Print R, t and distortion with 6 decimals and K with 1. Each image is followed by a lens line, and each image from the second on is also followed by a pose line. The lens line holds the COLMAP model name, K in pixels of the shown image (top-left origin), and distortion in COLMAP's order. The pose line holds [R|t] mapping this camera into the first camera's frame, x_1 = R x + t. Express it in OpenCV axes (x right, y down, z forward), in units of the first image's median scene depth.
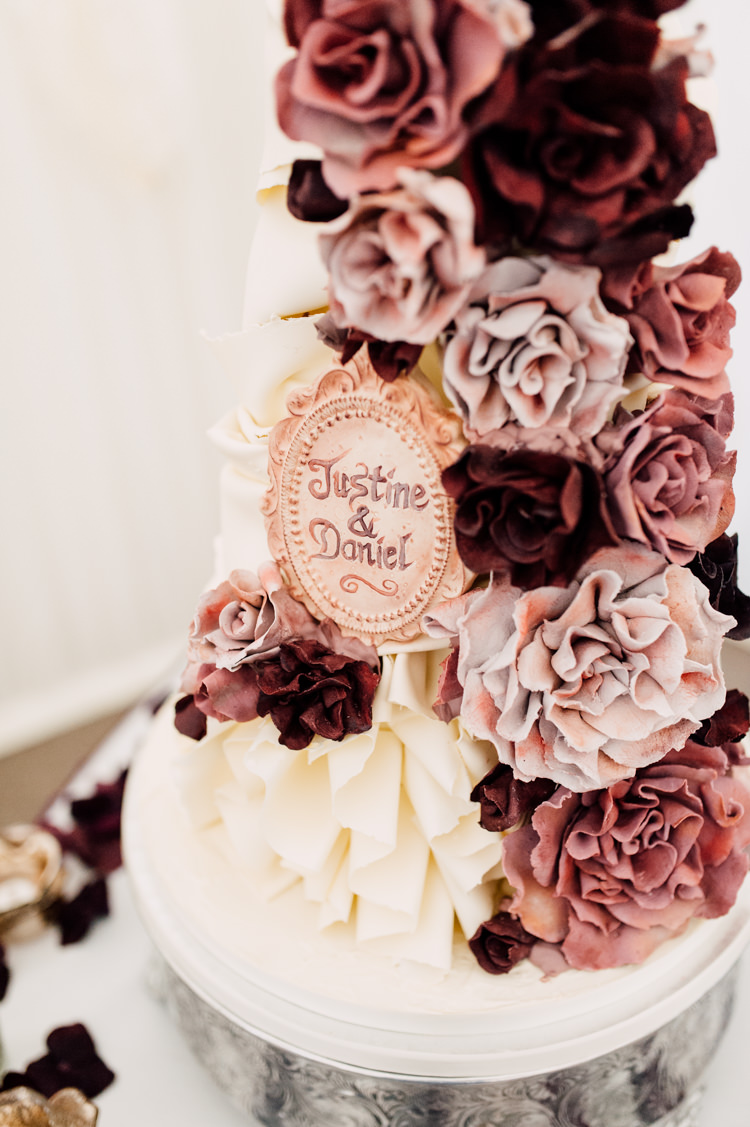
lens RADIAL K [[1003.2, 0, 447.7], [0, 1003.2, 563.3], [0, 0, 1]] dist [0.001543, 0.002006]
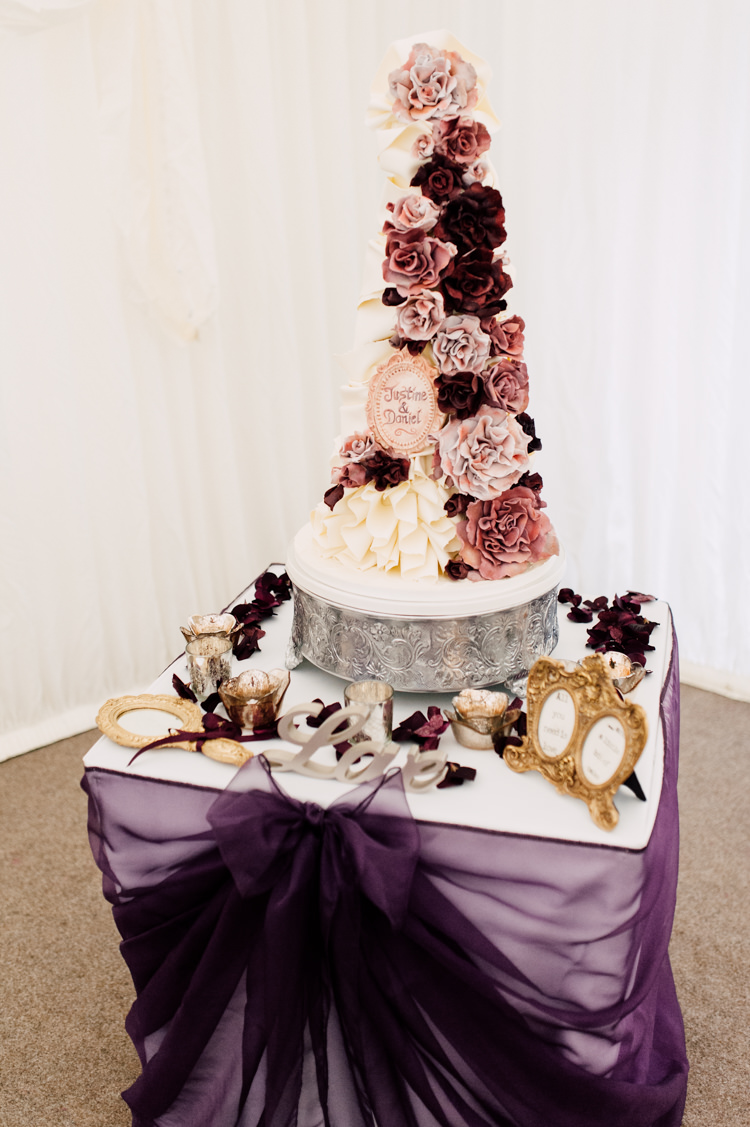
lens RADIAL K [[1003.2, 0, 447.7], [0, 1003.2, 563.3], [0, 0, 1]] dist [0.001543, 0.002006]
pose [[0.993993, -0.027549, 0.105922, -0.308037], [0.045982, 0.983361, -0.175744, 1.016298], [-0.099318, 0.179559, 0.978721, -1.967393]]
